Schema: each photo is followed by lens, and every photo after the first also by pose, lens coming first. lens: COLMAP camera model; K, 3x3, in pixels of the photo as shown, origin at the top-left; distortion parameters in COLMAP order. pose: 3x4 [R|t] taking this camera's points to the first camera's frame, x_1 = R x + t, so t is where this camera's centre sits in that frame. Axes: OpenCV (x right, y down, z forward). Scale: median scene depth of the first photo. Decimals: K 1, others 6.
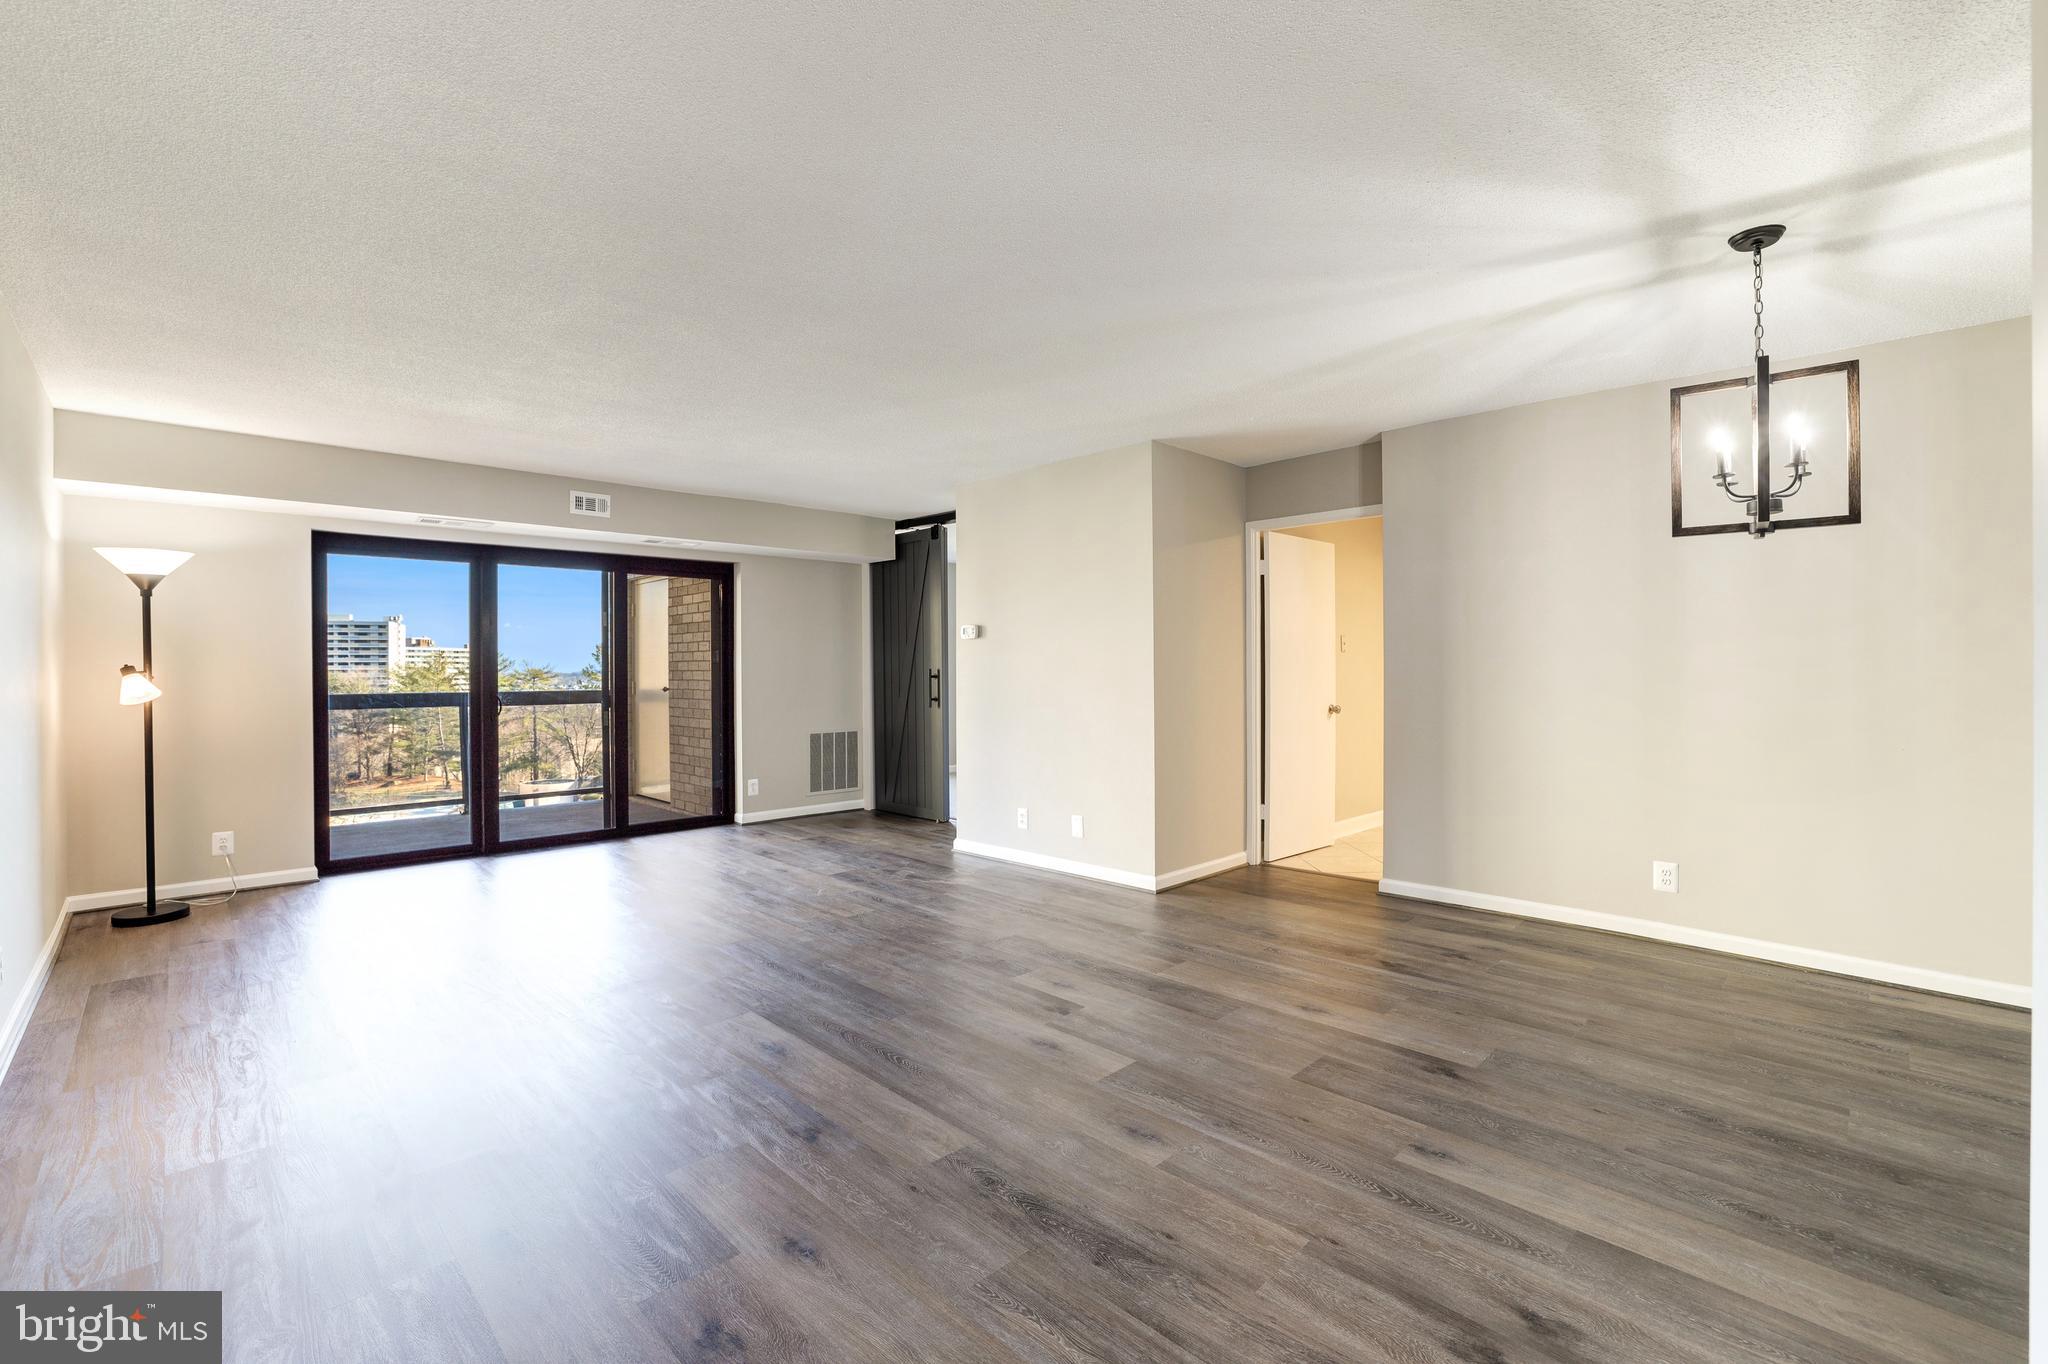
lens RADIAL K [[883.4, 0, 1013.8], [0, 883.4, 671.9], [0, 0, 1]] dist [-0.042758, 0.014022]
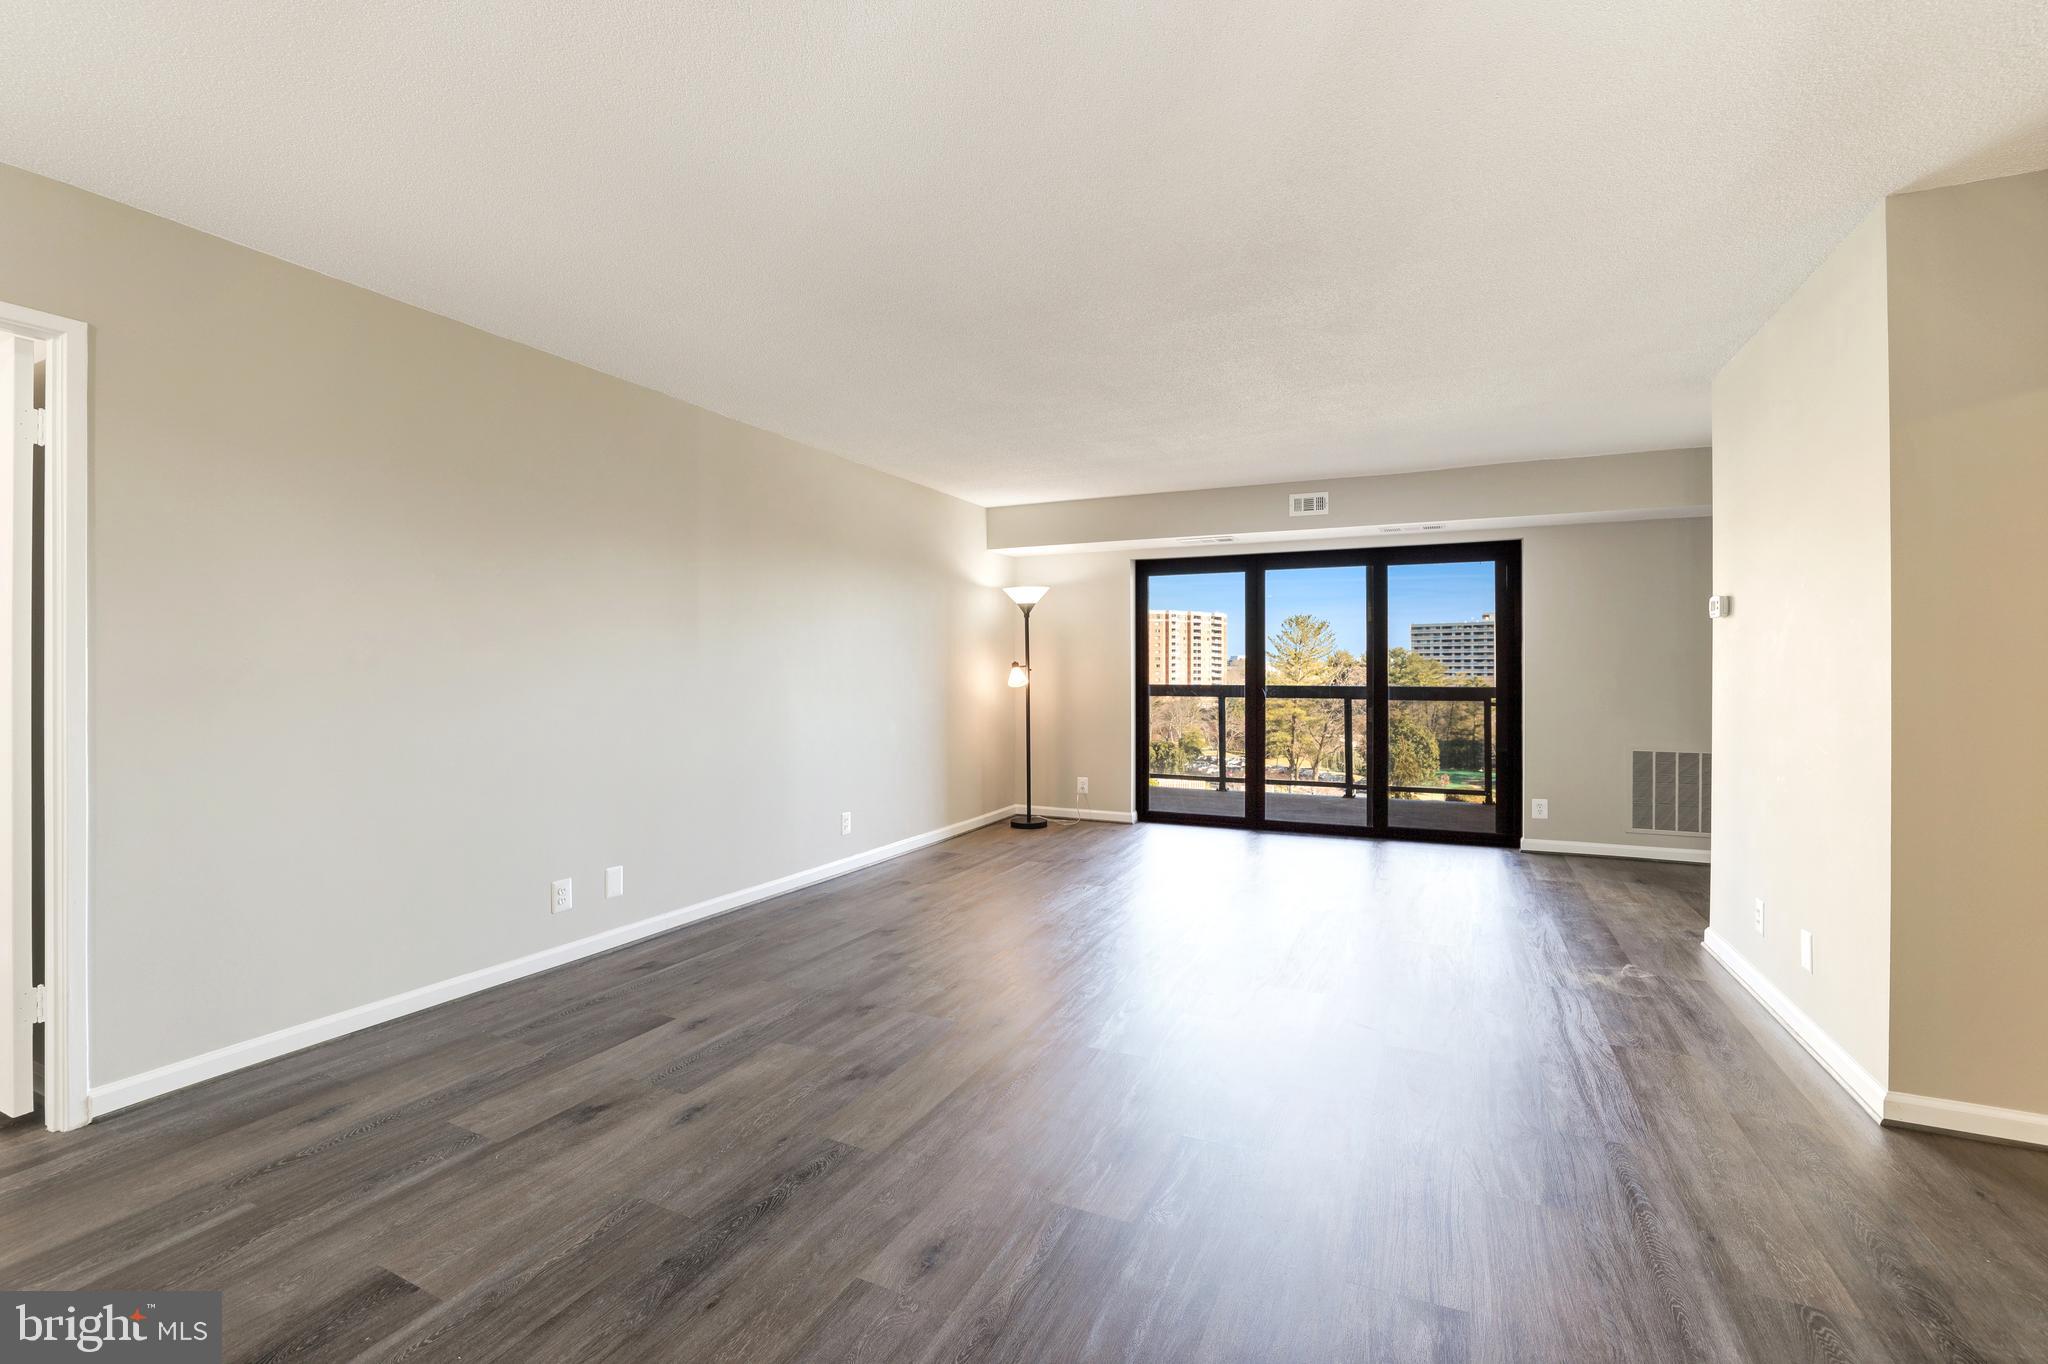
lens RADIAL K [[883.4, 0, 1028.0], [0, 883.4, 671.8], [0, 0, 1]] dist [-0.042758, 0.014022]
pose [[0.351942, 0.007809, -0.935989, 0.437224], [-0.003954, 0.999969, 0.006856, -0.000956], [0.936013, 0.001287, 0.351962, 0.390693]]
